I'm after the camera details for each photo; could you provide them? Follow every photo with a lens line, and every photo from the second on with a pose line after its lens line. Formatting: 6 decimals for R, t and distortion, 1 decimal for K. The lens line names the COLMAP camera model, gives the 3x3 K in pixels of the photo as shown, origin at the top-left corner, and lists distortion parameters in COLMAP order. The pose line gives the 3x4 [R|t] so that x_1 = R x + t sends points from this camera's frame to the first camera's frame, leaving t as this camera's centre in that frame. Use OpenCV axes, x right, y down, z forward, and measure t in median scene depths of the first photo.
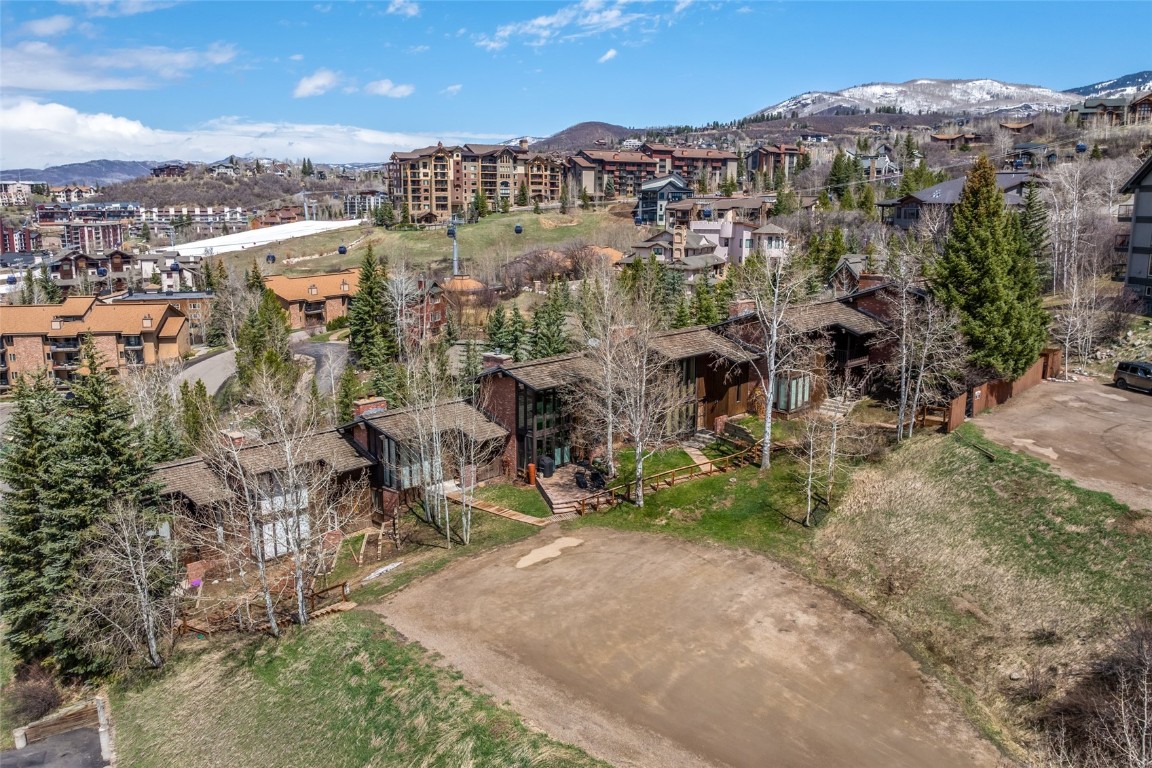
lens RADIAL K [[920.6, 0, 579.9], [0, 920.6, 387.8], [0, 0, 1]] dist [-0.033319, -0.020657]
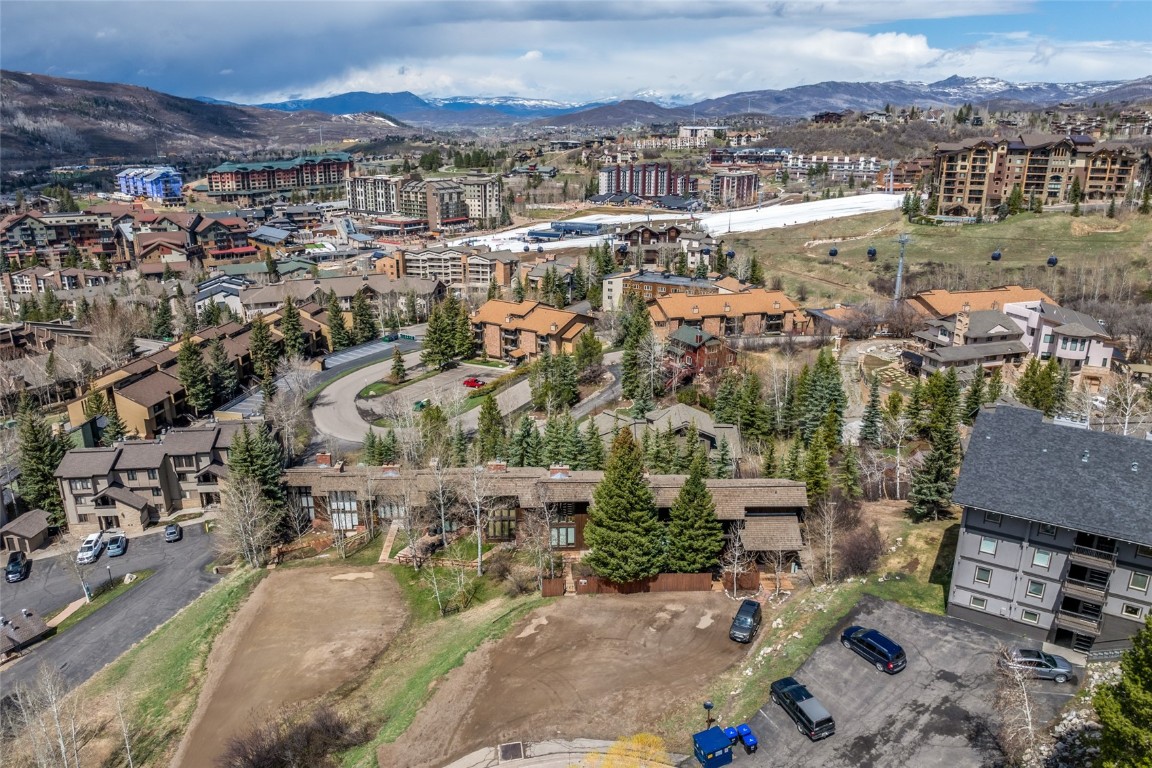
lens RADIAL K [[920.6, 0, 578.4], [0, 920.6, 381.1], [0, 0, 1]] dist [-0.033319, -0.020657]
pose [[0.689469, 0.217733, -0.690815, 0.286210], [-0.137250, 0.975743, 0.170555, -0.116616], [0.711193, -0.022778, 0.702628, -0.011963]]
